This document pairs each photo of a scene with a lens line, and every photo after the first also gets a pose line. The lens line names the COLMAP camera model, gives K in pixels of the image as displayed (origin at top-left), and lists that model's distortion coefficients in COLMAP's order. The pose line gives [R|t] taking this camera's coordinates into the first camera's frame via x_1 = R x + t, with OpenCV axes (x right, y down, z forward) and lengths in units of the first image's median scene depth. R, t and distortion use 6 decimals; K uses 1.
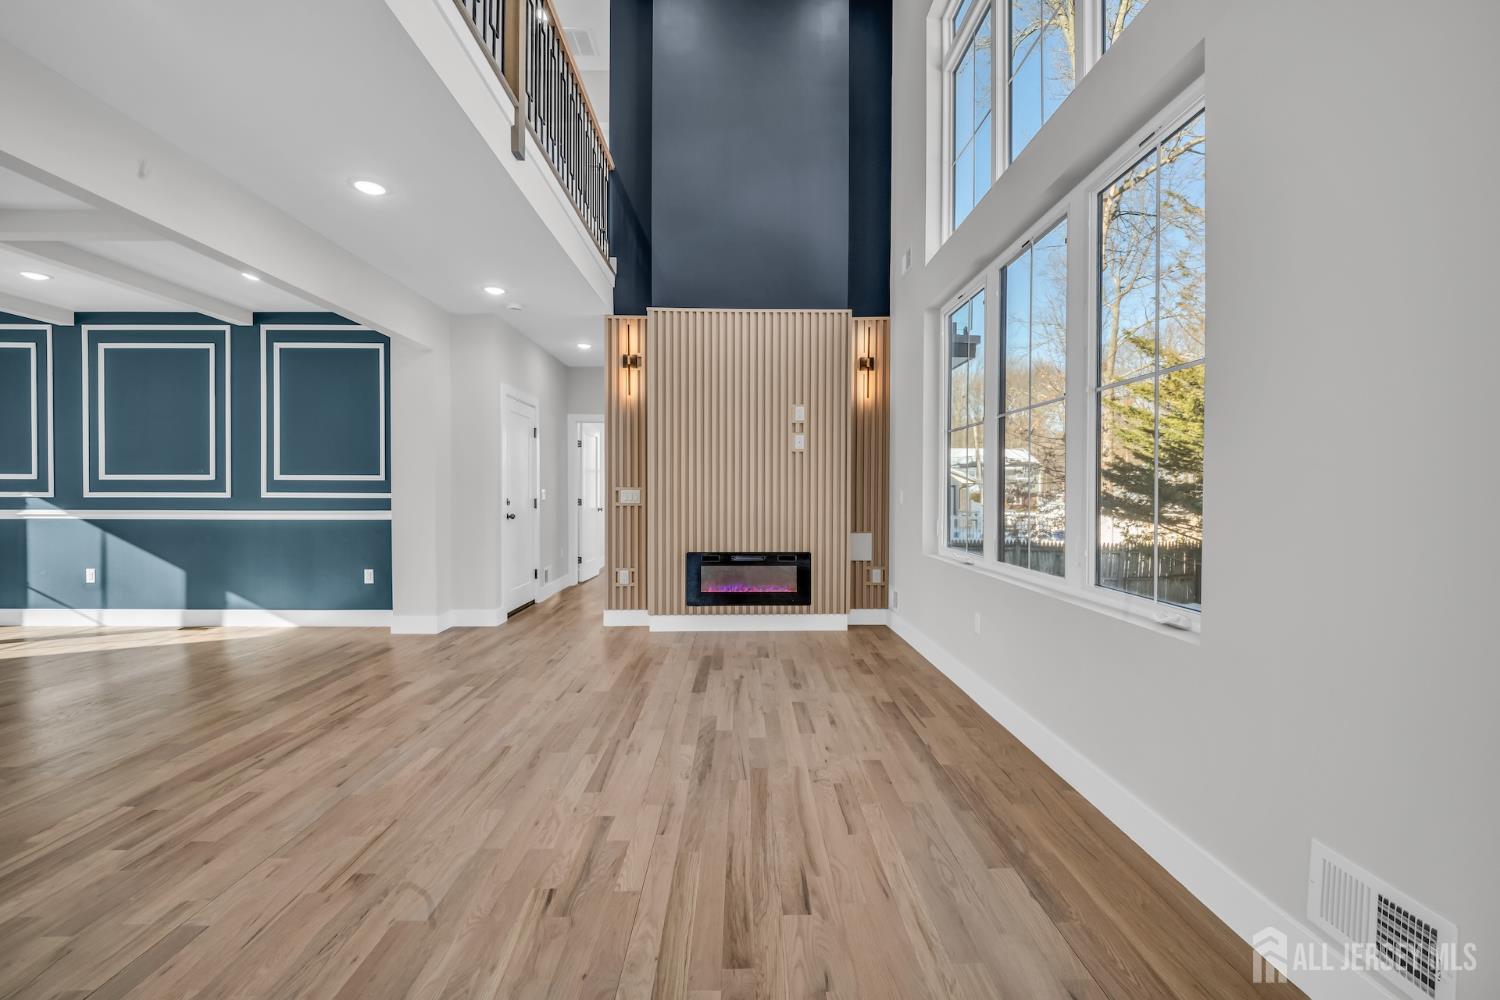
lens RADIAL K [[627.0, 0, 750.8], [0, 627.0, 507.1], [0, 0, 1]] dist [-0.016673, -0.004550]
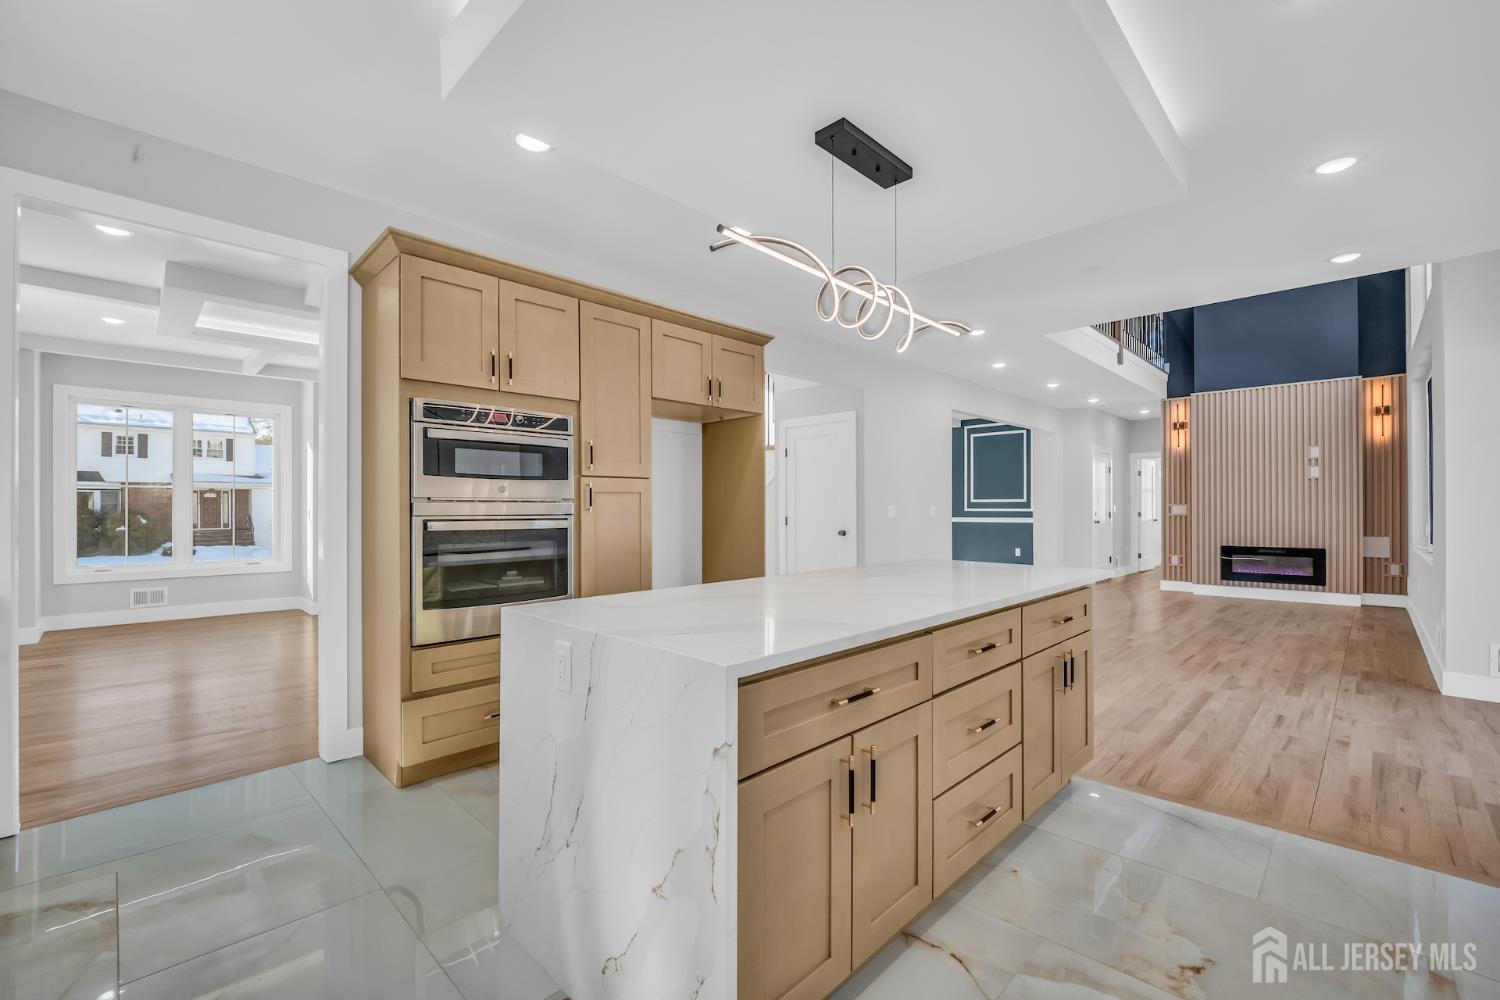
lens RADIAL K [[627.0, 0, 750.8], [0, 627.0, 507.1], [0, 0, 1]] dist [-0.016673, -0.004550]
pose [[0.690306, -0.005632, -0.723496, 0.204568], [-0.010768, 0.999779, -0.018057, 0.016350], [0.723438, 0.020255, 0.690093, -0.907065]]
